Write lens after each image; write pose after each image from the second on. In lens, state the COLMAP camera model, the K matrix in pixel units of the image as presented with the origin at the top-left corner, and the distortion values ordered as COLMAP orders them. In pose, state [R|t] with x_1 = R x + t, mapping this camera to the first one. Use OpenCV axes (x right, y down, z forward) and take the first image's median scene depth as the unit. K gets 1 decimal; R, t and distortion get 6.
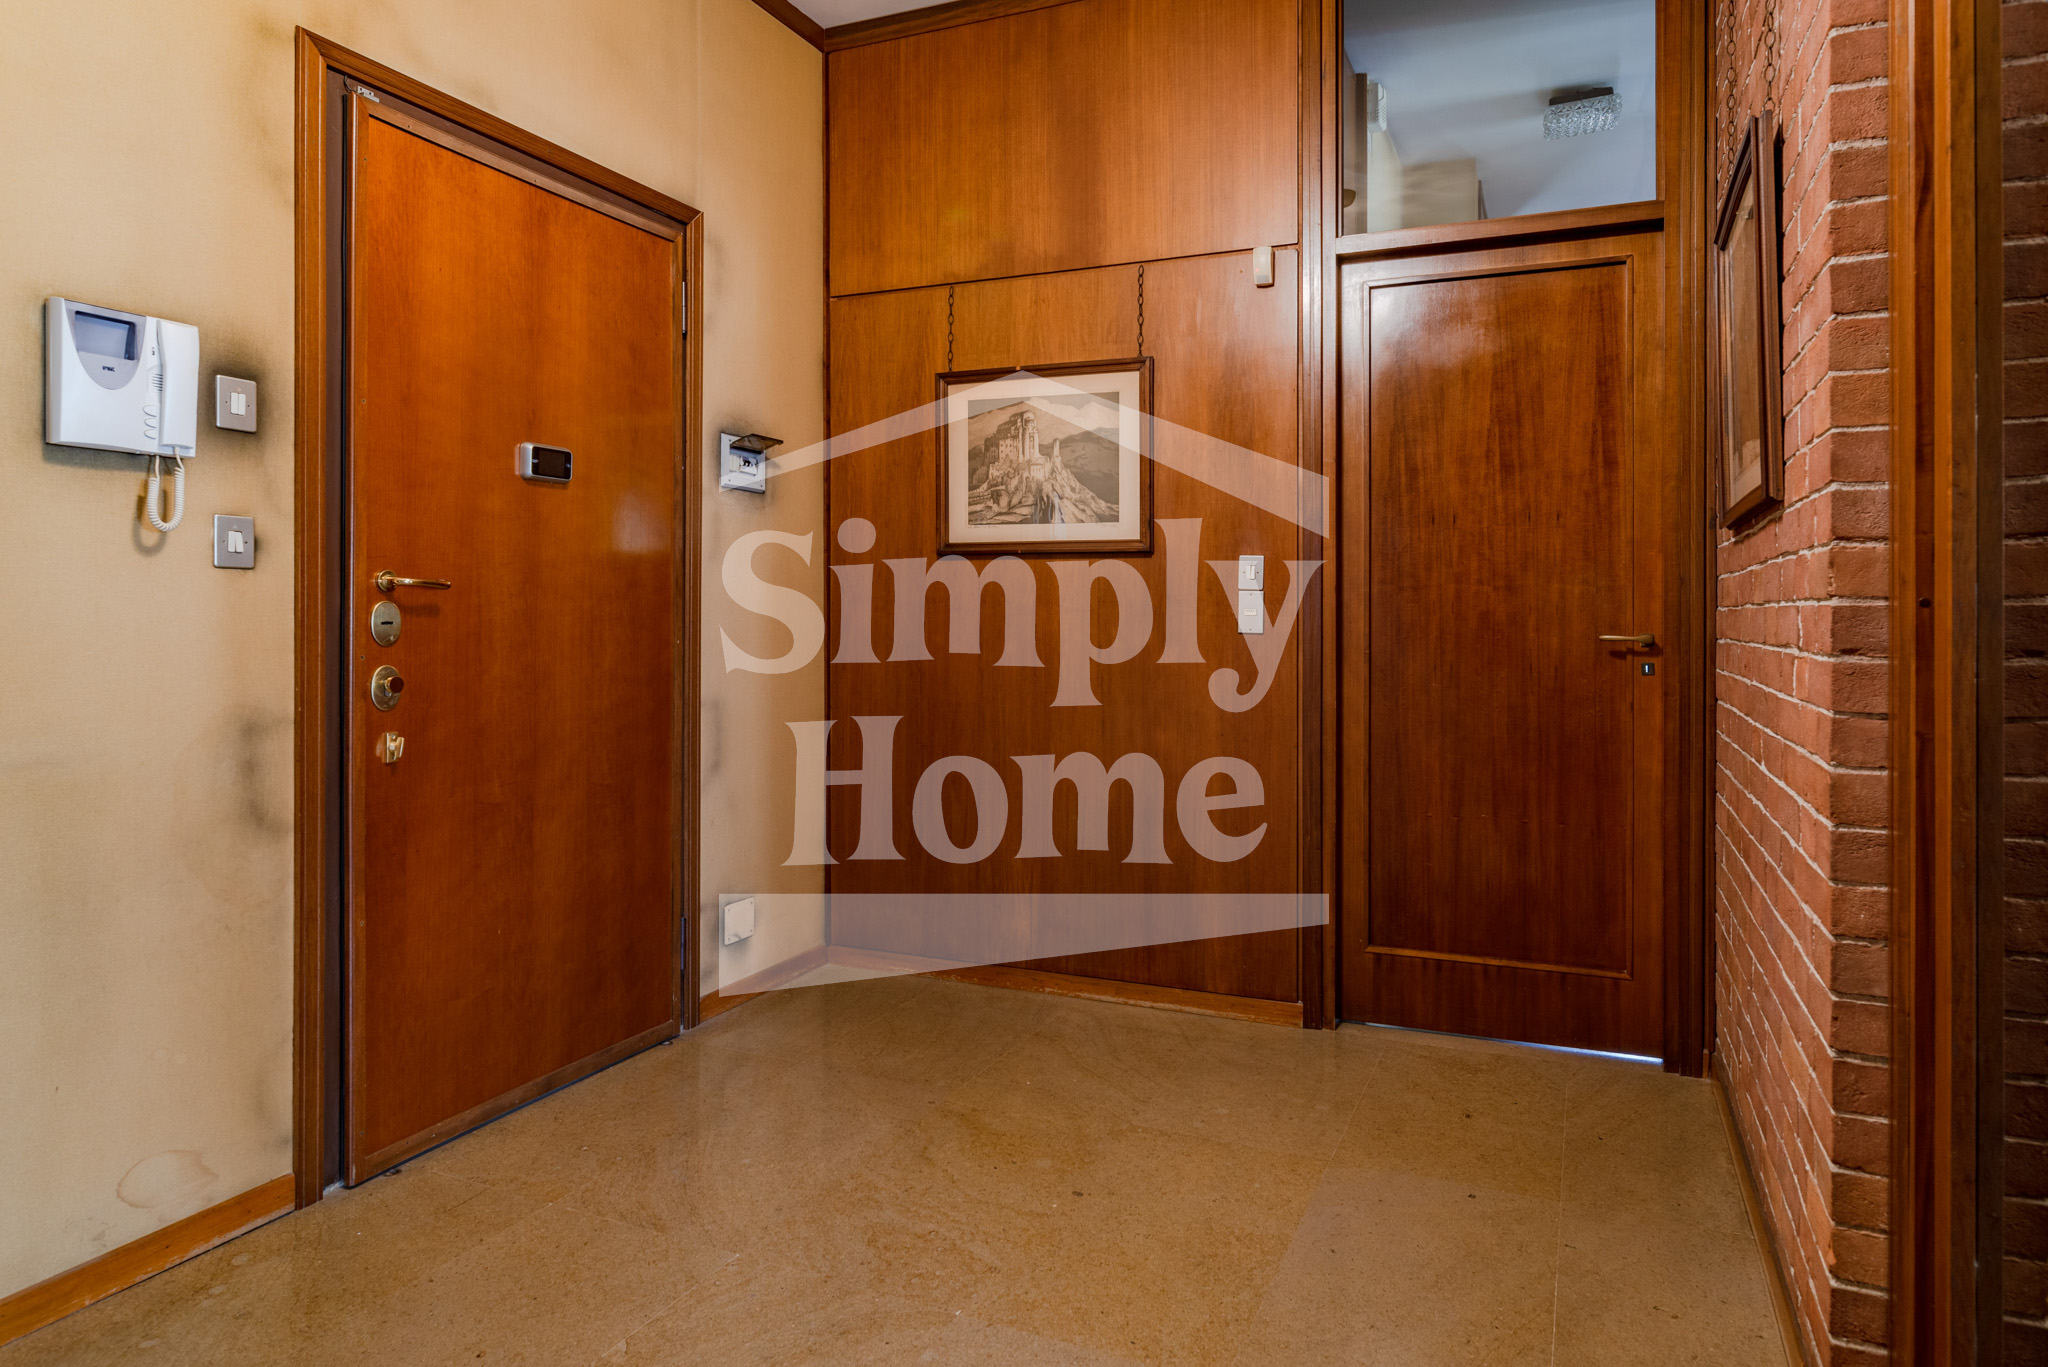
lens RADIAL K [[1226.6, 0, 1083.0], [0, 1226.6, 607.9], [0, 0, 1]] dist [0.002576, -0.003347]
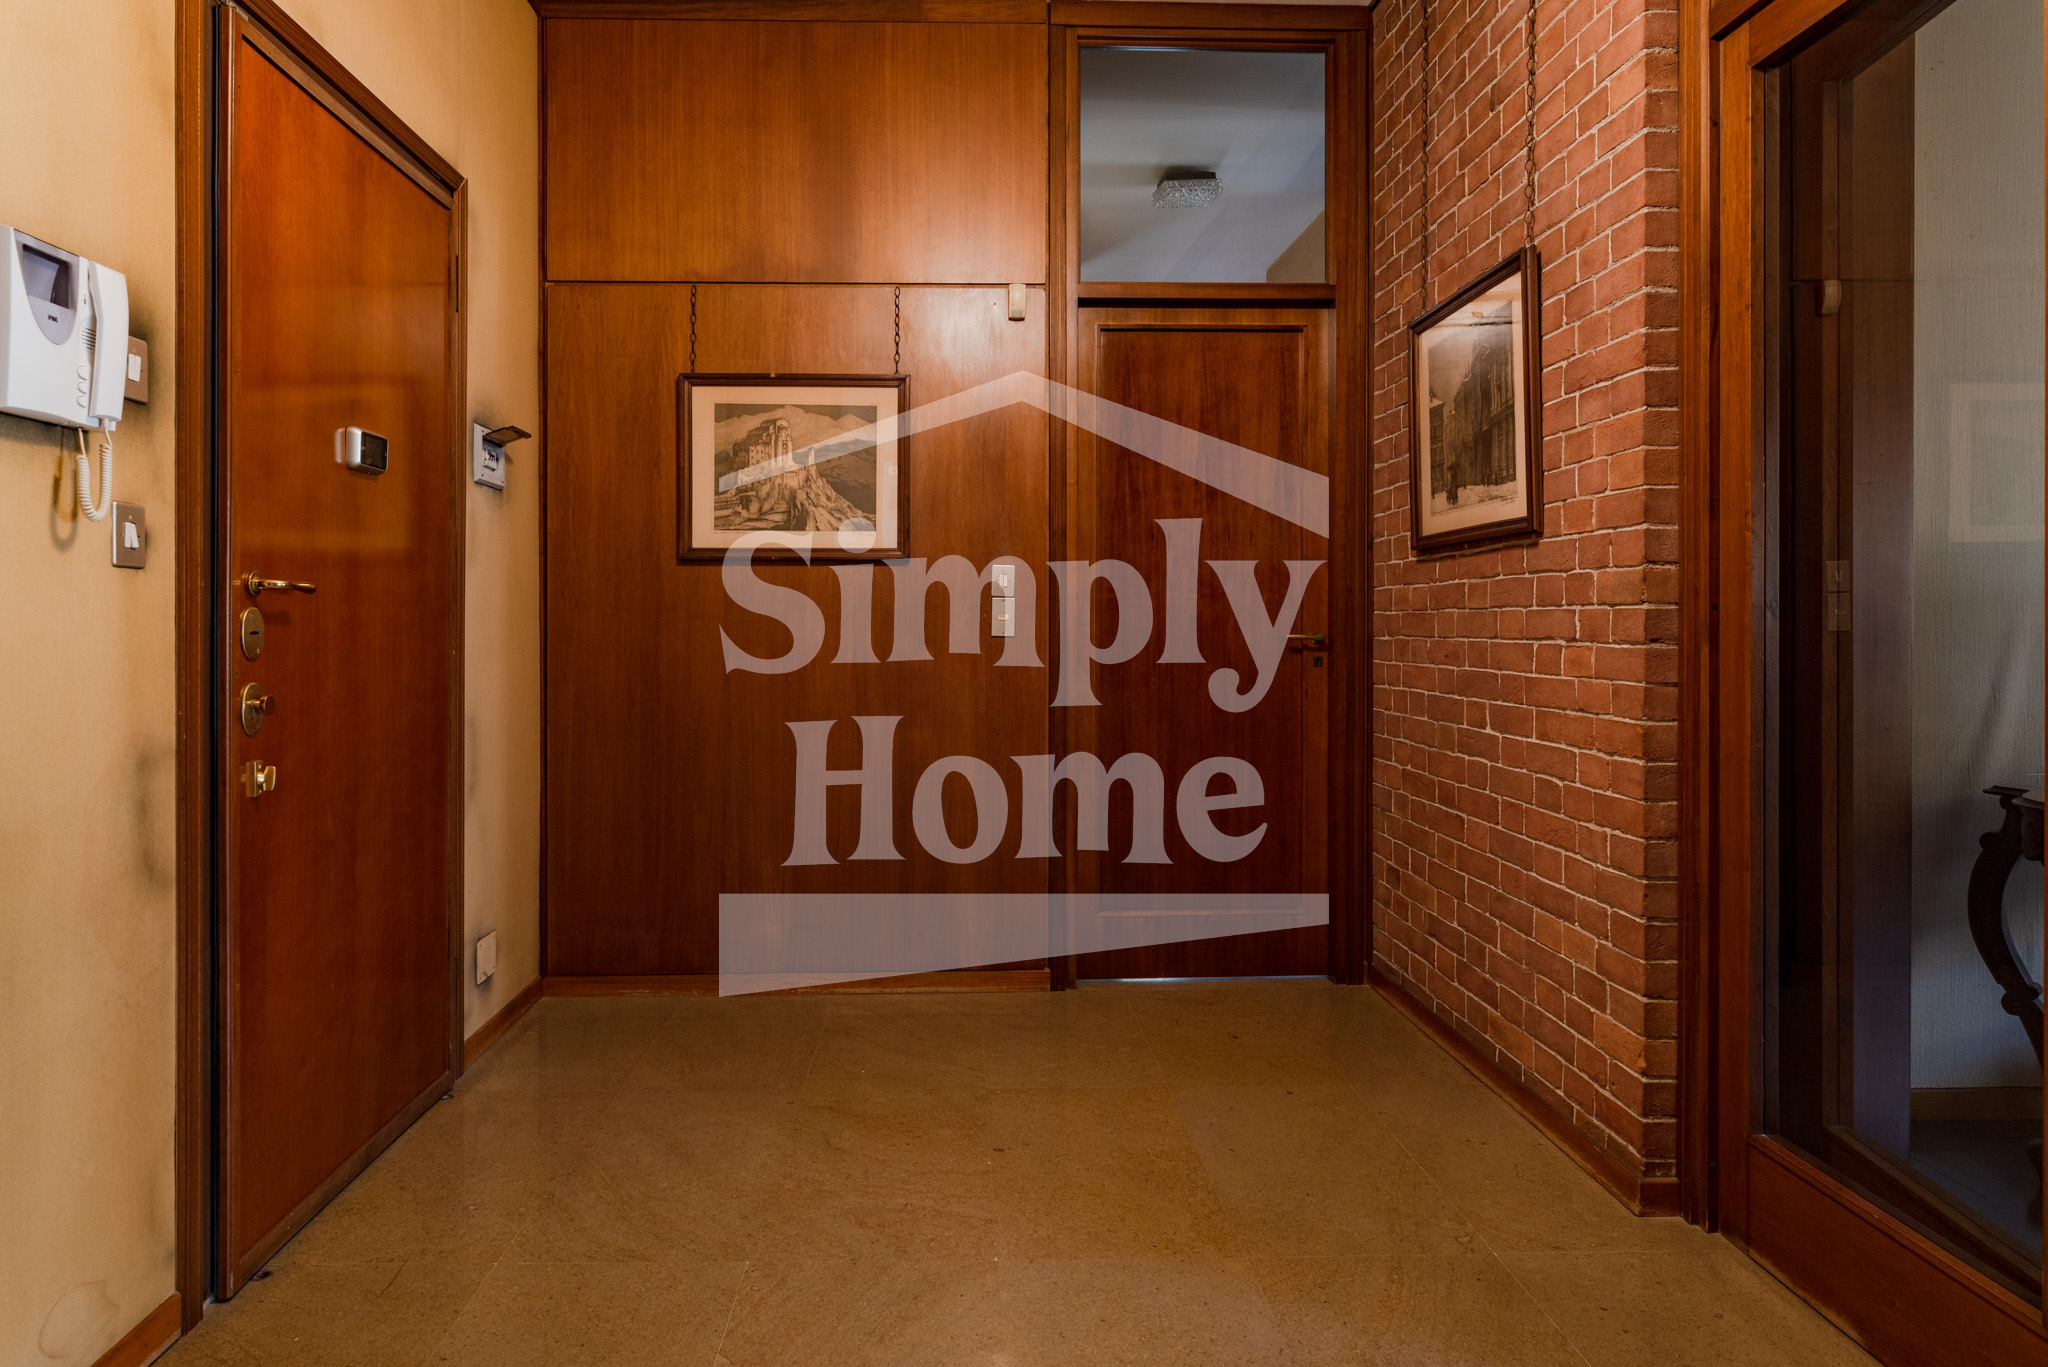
lens RADIAL K [[1226.6, 0, 1032.9], [0, 1226.6, 619.7], [0, 0, 1]] dist [0.002576, -0.003347]
pose [[0.907151, -0.005409, 0.420770, -0.407975], [0.003764, 0.999982, 0.004739, 0.000925], [-0.420788, -0.002716, 0.907155, -0.000748]]
